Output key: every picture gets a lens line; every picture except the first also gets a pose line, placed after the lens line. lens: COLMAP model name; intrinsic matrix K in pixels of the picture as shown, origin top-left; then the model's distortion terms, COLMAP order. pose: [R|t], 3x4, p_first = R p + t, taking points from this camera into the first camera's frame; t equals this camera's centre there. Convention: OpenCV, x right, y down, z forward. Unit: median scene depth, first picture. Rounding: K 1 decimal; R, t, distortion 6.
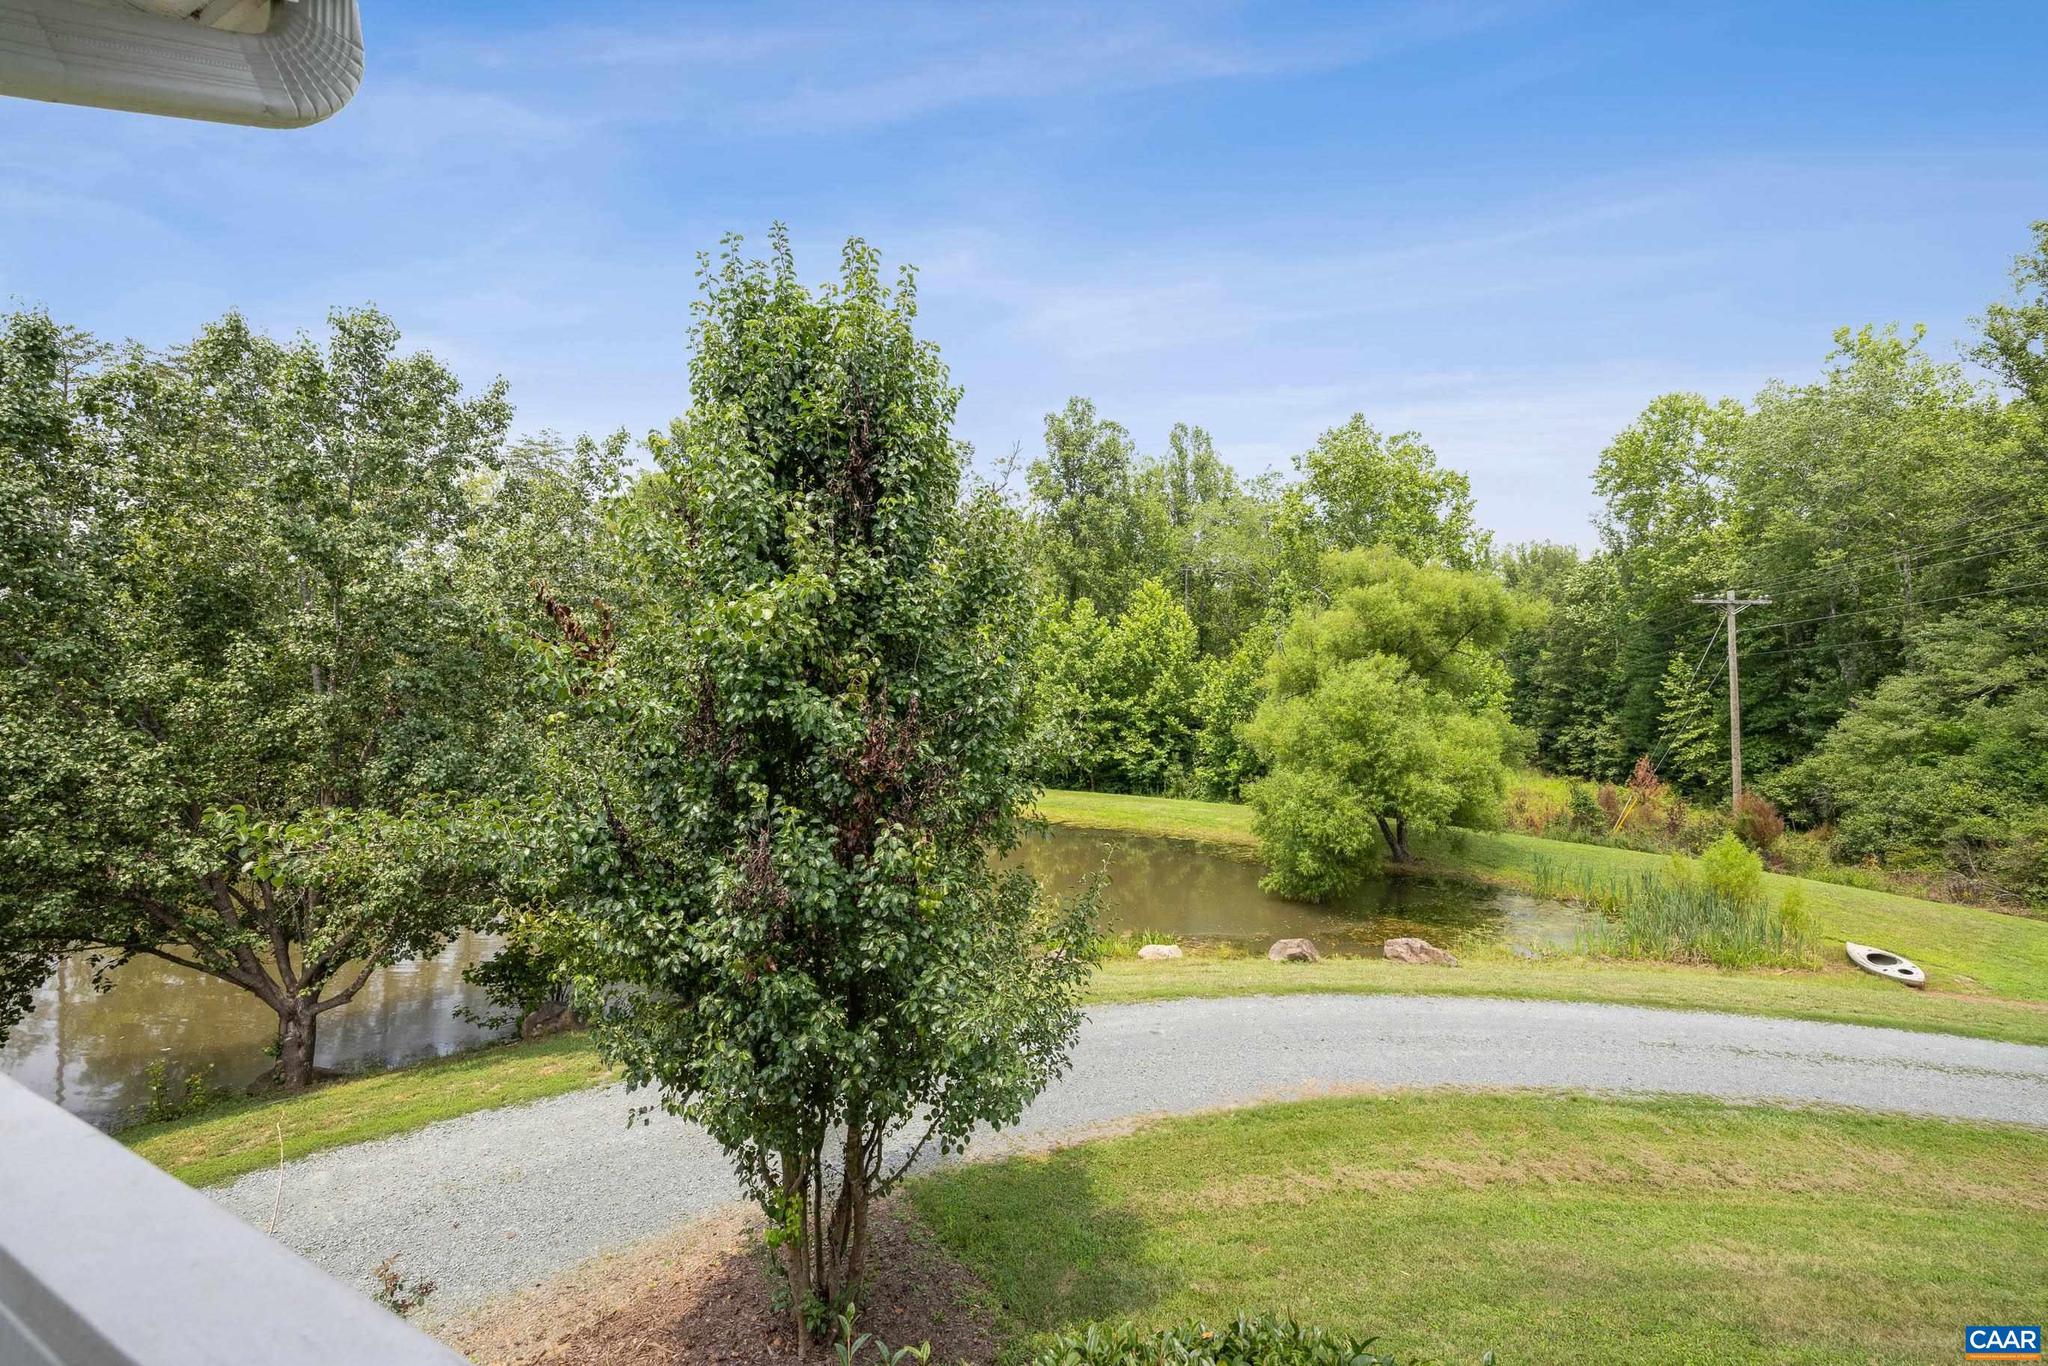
lens RADIAL K [[863.6, 0, 1031.5], [0, 863.6, 677.9], [0, 0, 1]] dist [0.010161, -0.000291]
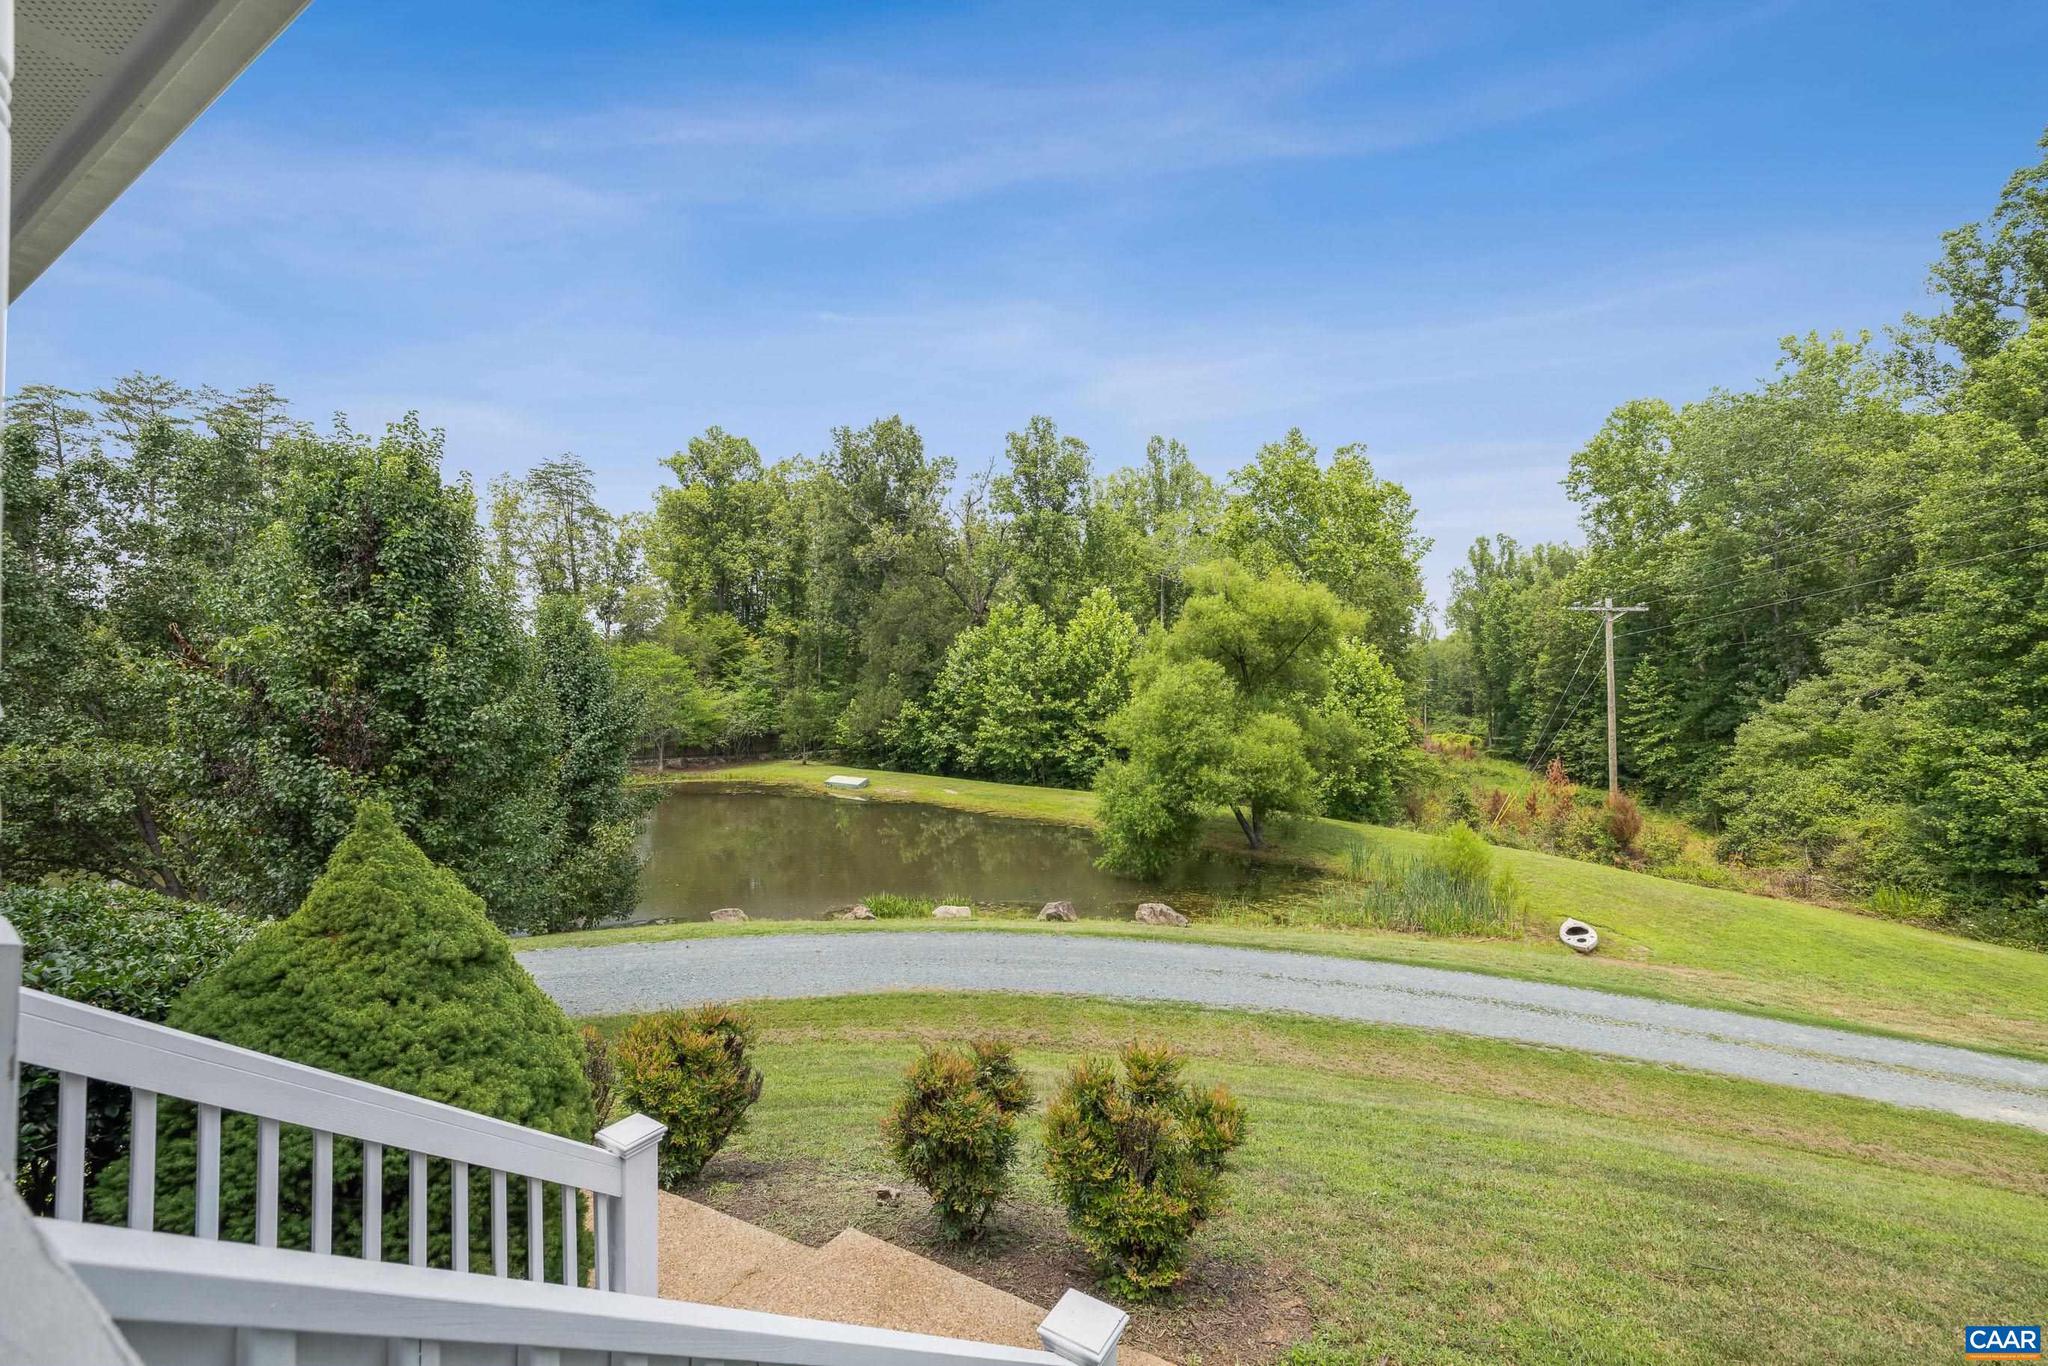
lens RADIAL K [[863.6, 0, 1029.5], [0, 863.6, 677.3], [0, 0, 1]] dist [0.010161, -0.000291]
pose [[0.997043, 0.002521, -0.076806, 0.144375], [-0.002761, 0.999992, -0.003025, -0.000118], [0.076798, 0.003228, 0.997041, -0.071167]]
